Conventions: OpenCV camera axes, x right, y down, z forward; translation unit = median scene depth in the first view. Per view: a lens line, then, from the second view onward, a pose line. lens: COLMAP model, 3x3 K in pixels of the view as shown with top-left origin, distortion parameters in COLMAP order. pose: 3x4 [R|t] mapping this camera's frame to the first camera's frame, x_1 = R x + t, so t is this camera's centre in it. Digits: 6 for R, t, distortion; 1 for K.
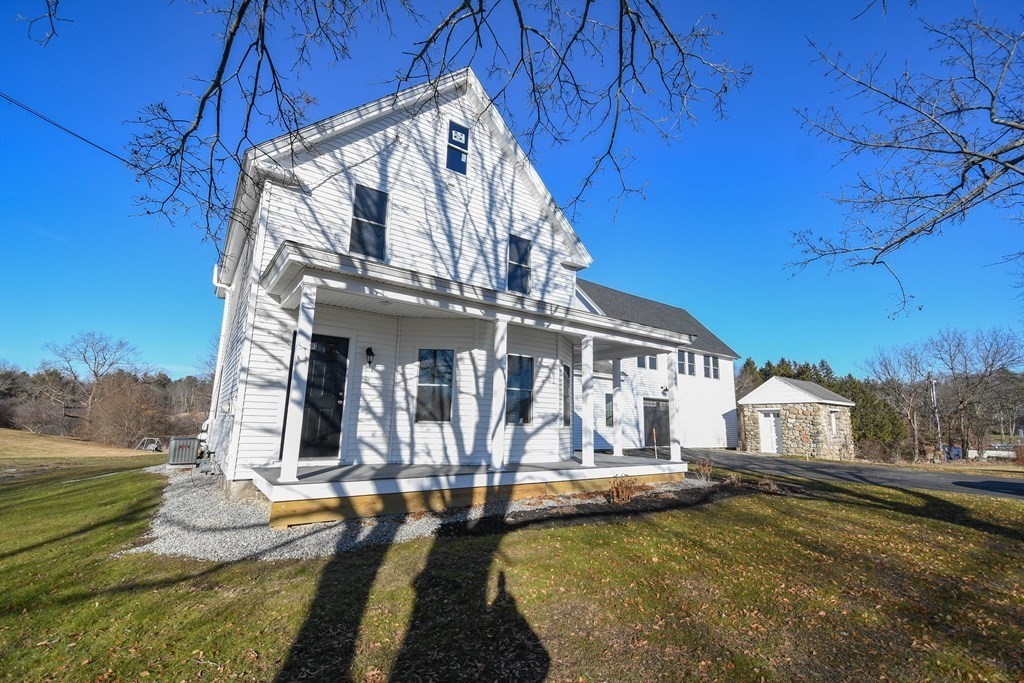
lens RADIAL K [[454.8, 0, 509.2], [0, 454.8, 339.5], [0, 0, 1]] dist [0.013903, -0.021197]
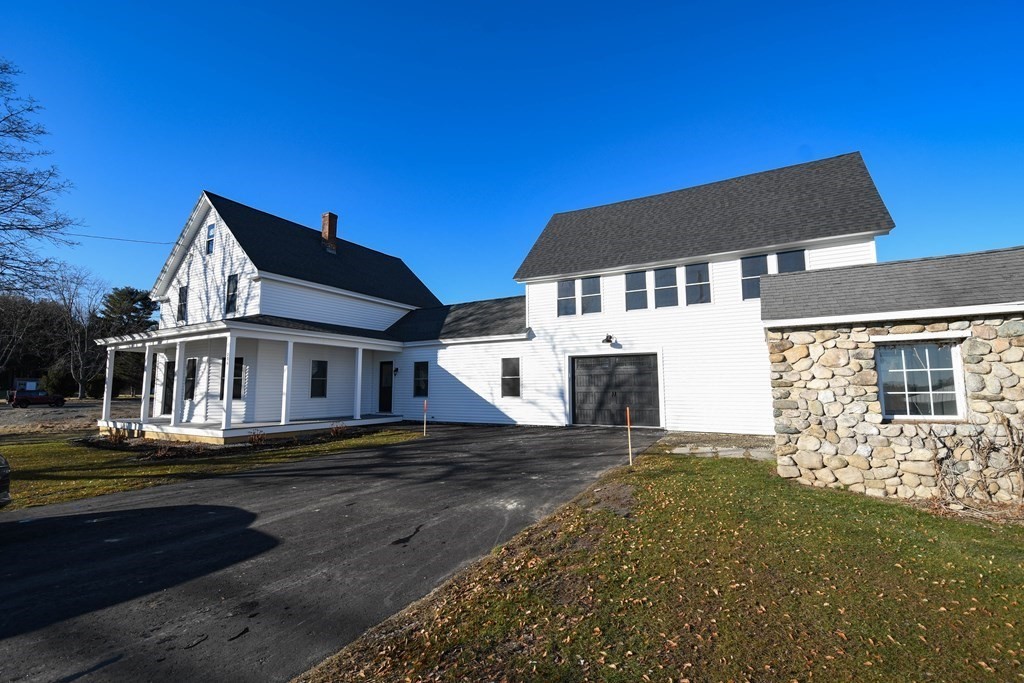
lens RADIAL K [[454.8, 0, 509.2], [0, 454.8, 339.5], [0, 0, 1]] dist [0.013903, -0.021197]
pose [[0.385808, -0.126845, -0.913817, 1.781830], [0.185403, 0.980956, -0.057889, 0.248732], [0.903758, -0.147090, 0.401978, 1.230509]]
